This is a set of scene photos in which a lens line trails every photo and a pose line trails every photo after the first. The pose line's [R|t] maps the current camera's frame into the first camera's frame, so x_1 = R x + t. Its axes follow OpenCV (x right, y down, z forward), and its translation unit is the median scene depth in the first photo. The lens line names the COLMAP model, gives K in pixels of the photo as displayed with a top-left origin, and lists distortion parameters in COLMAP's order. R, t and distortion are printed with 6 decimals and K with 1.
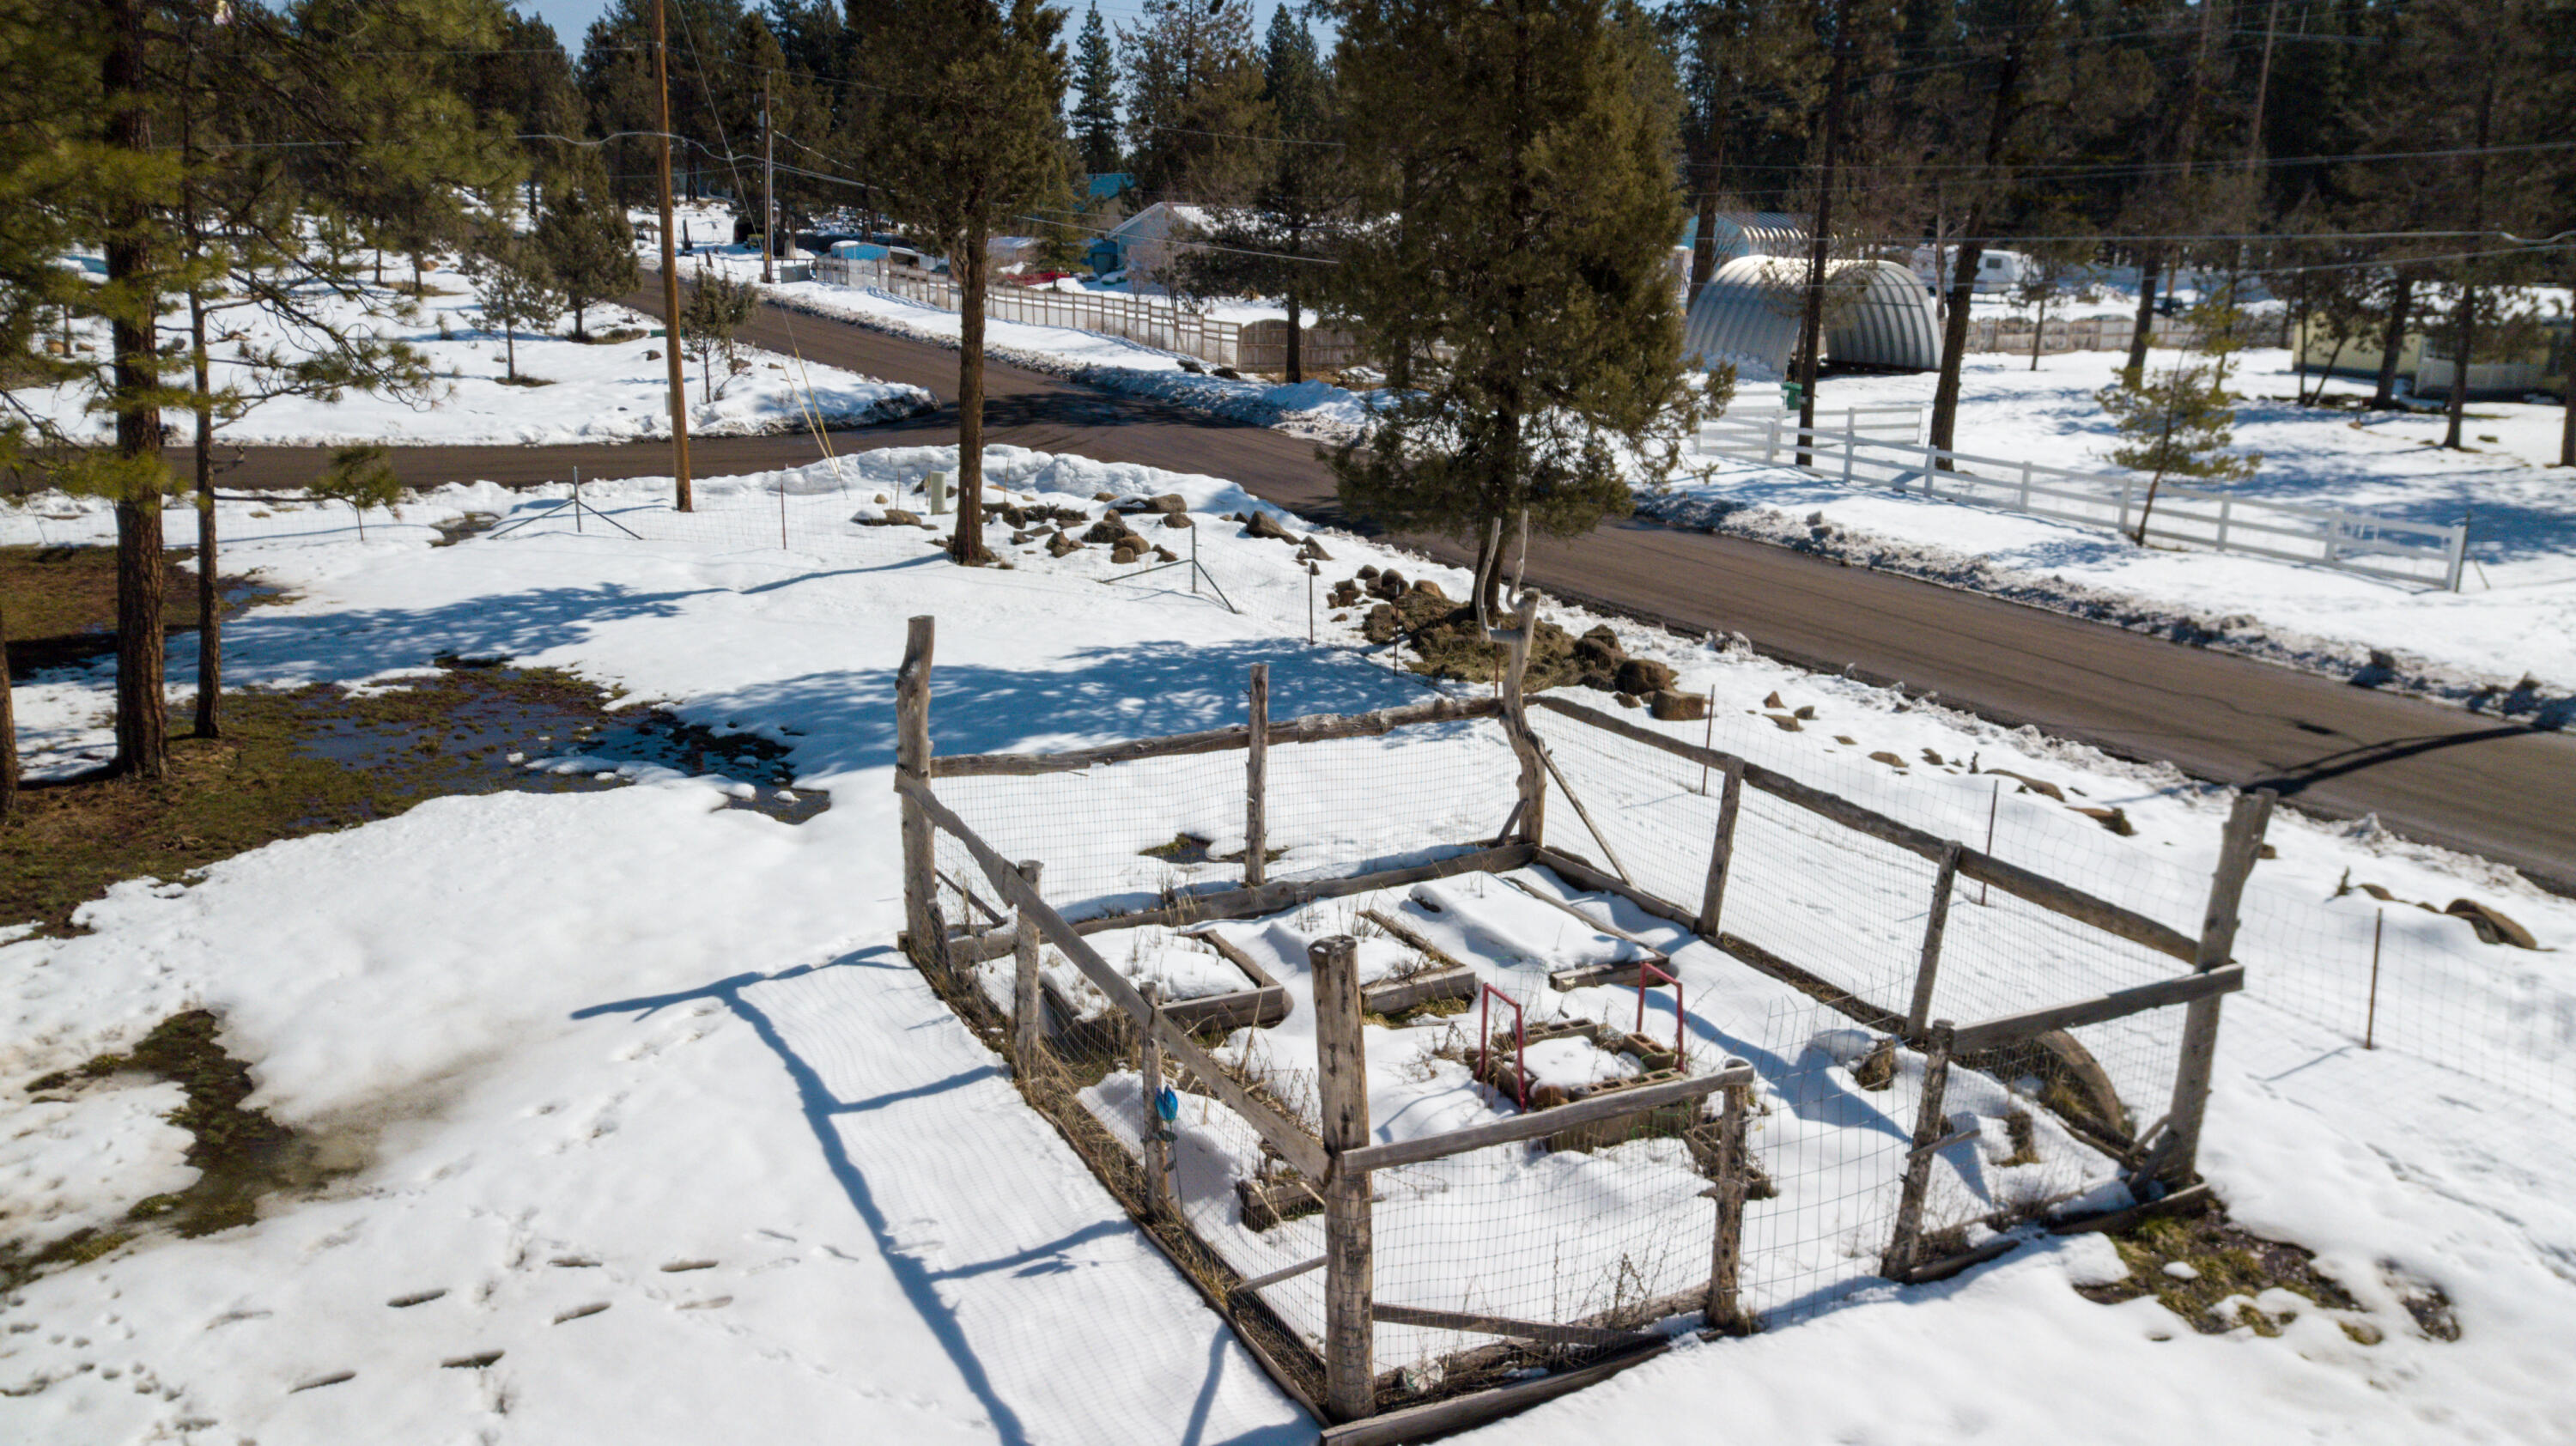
lens RADIAL K [[1959.0, 0, 1288.0], [0, 1959.0, 723.0], [0, 0, 1]] dist [0.052963, -0.096383]
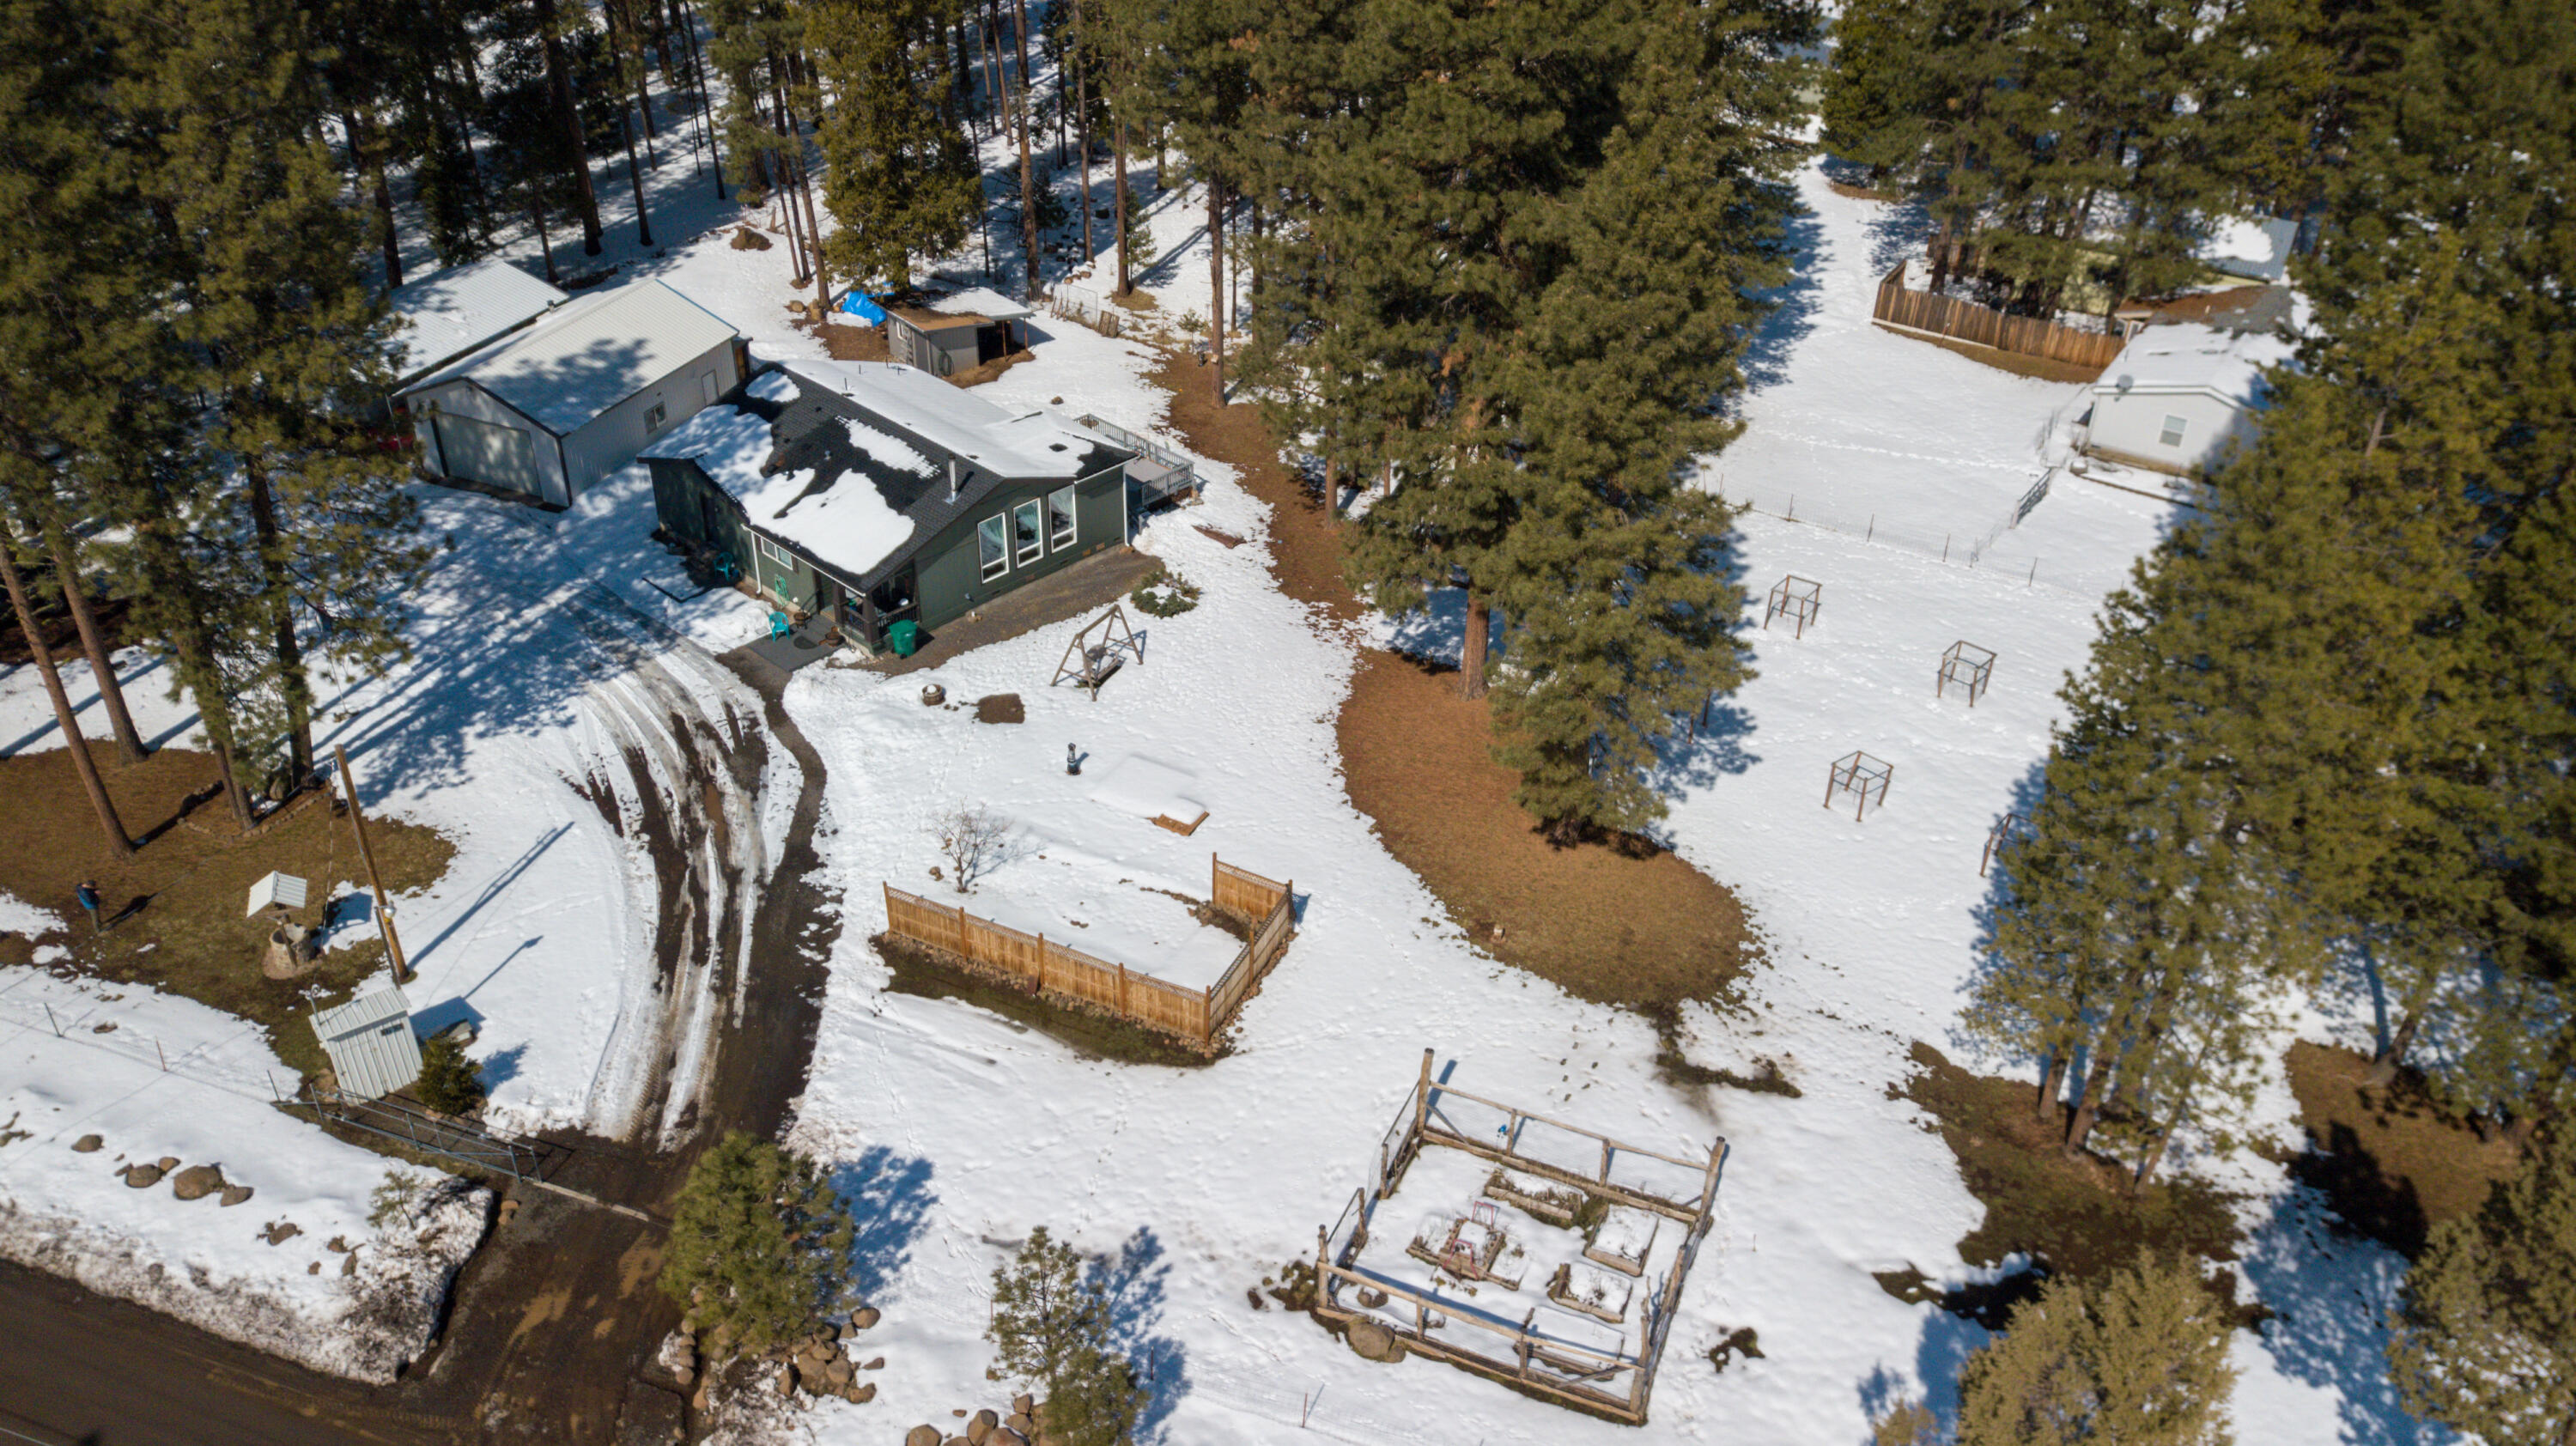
lens RADIAL K [[1959.0, 0, 1288.0], [0, 1959.0, 723.0], [0, 0, 1]] dist [0.052963, -0.096383]
pose [[-0.772940, 0.324554, -0.545186, 1.932937], [-0.187750, 0.703786, 0.685153, -2.695894], [0.606064, 0.631941, -0.483050, 1.862962]]
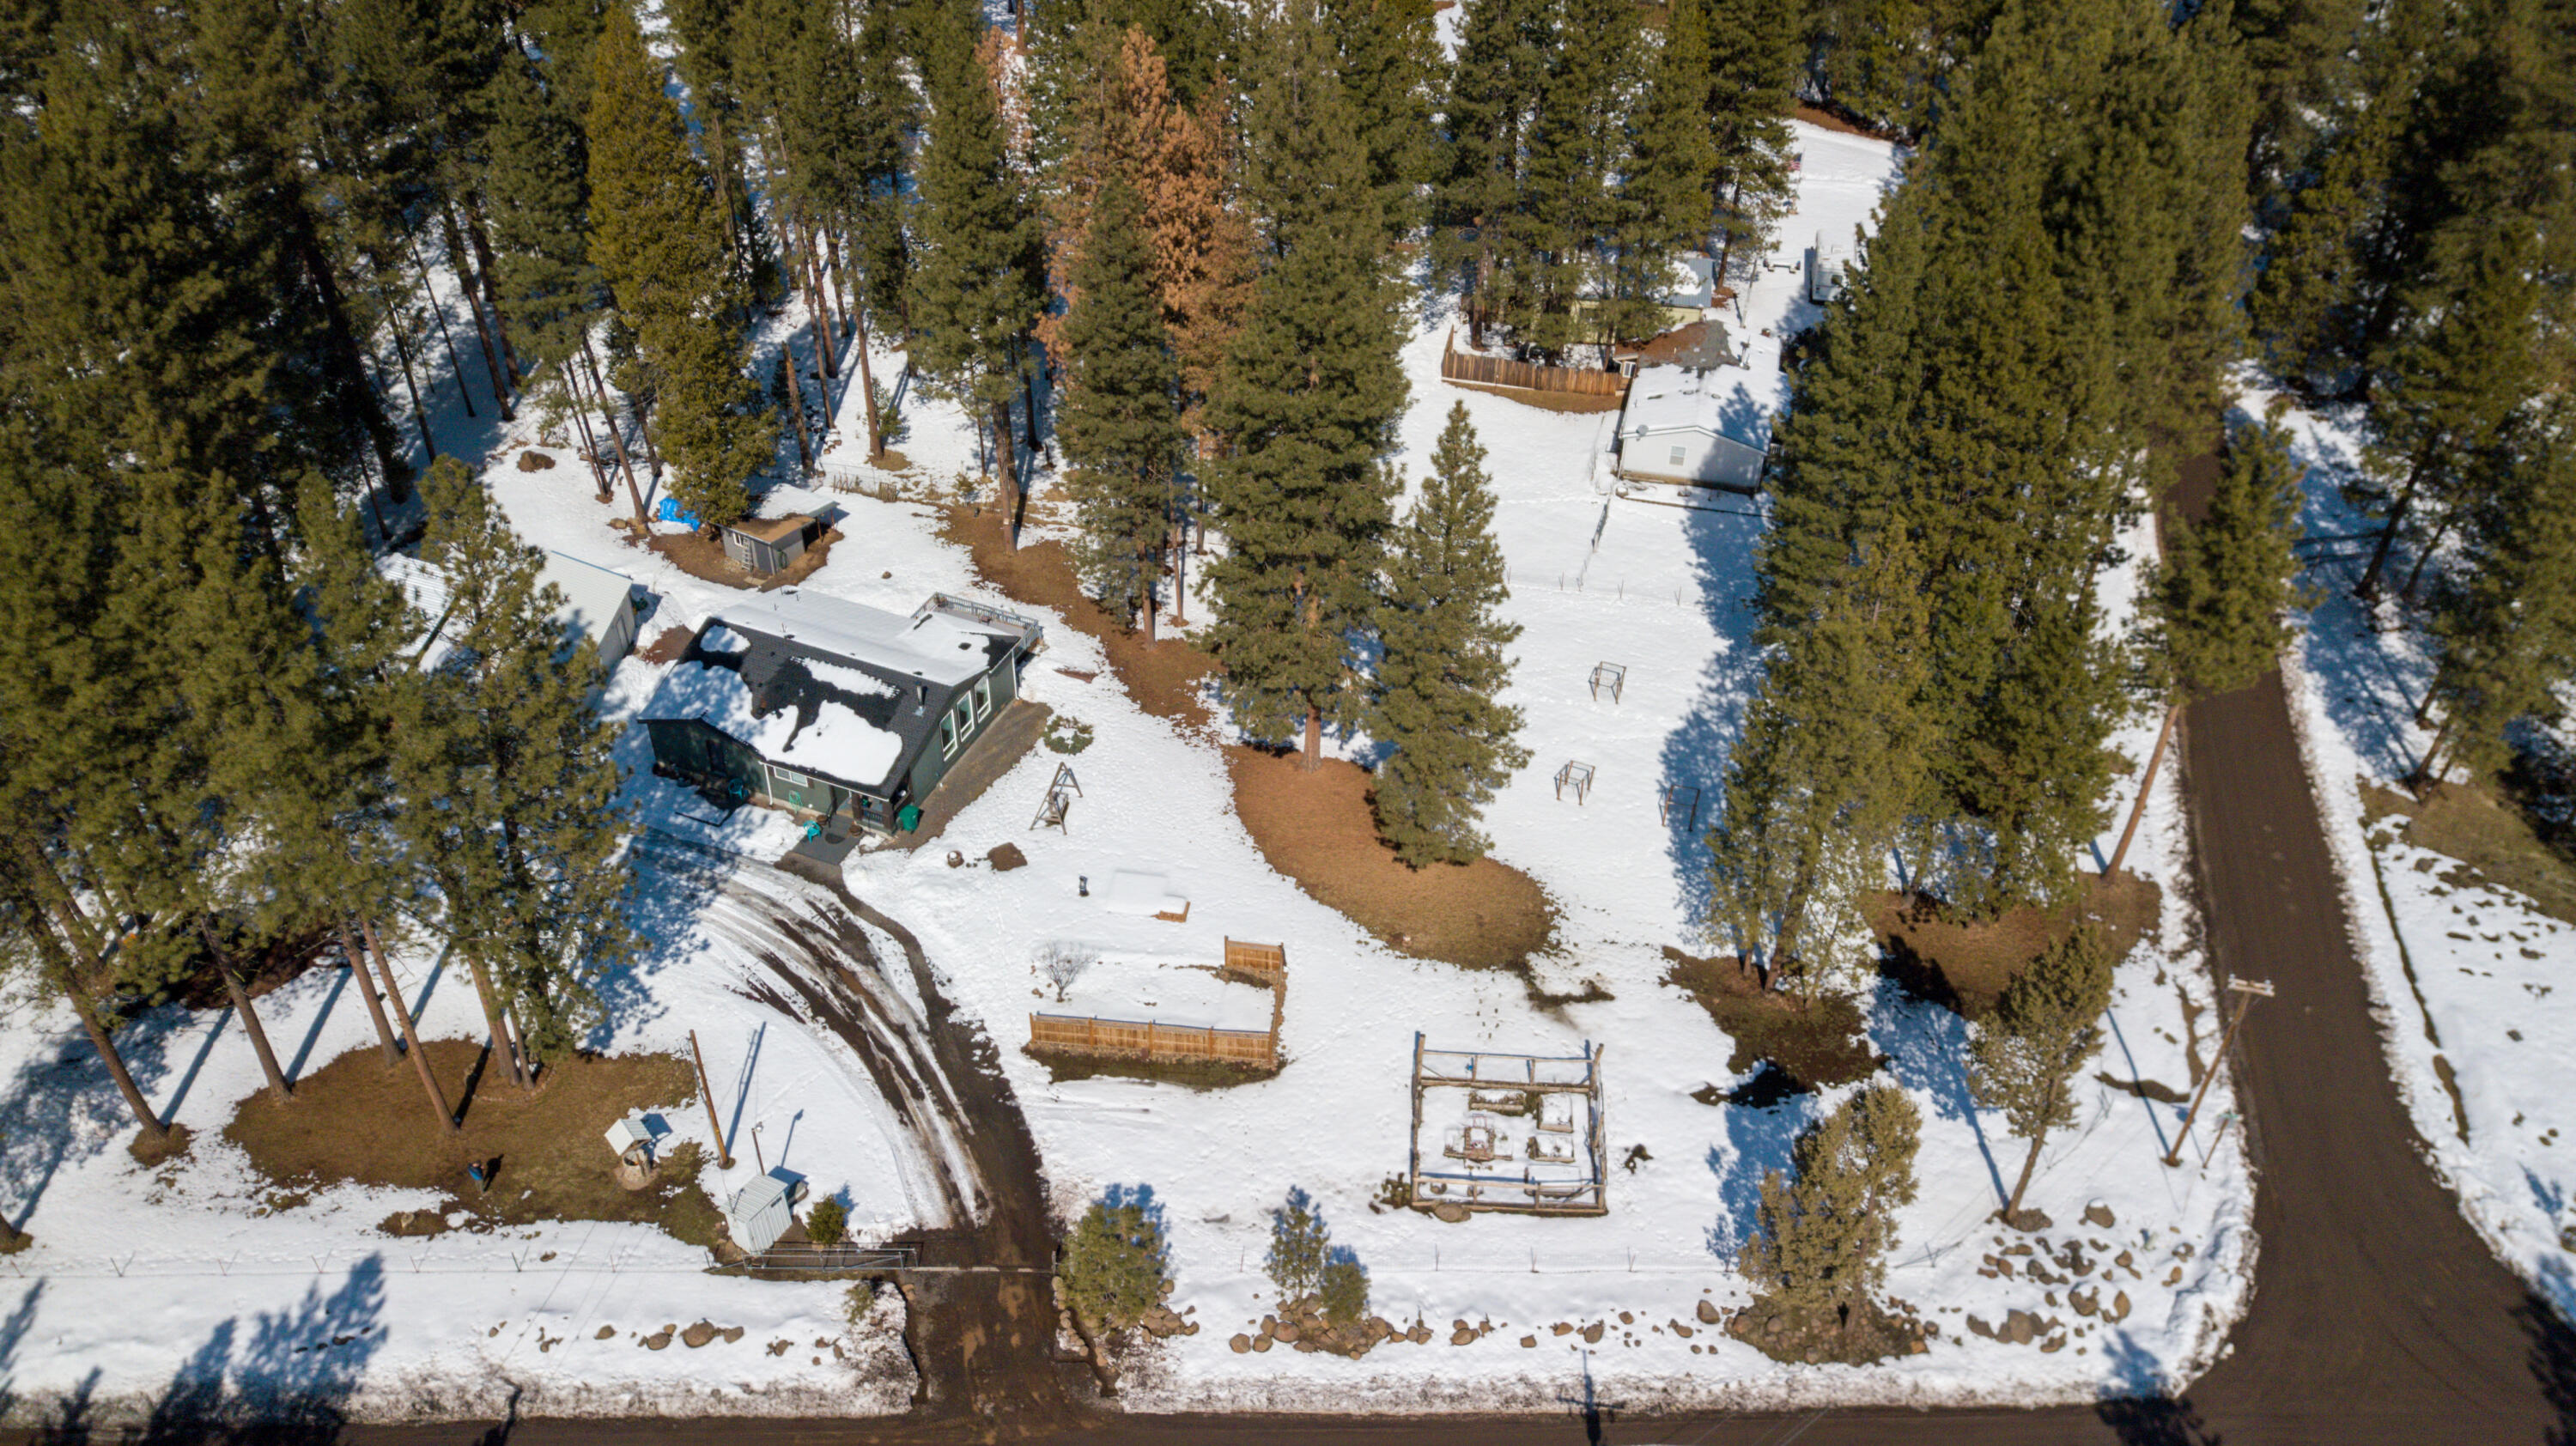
lens RADIAL K [[1967.6, 0, 1295.3], [0, 1967.6, 709.9], [0, 0, 1]] dist [0.115380, -0.357189]
pose [[-0.508325, 0.516892, -0.688788, 3.761123], [-0.231692, 0.688253, 0.687478, -4.555615], [0.829412, 0.509049, -0.230096, 1.235730]]
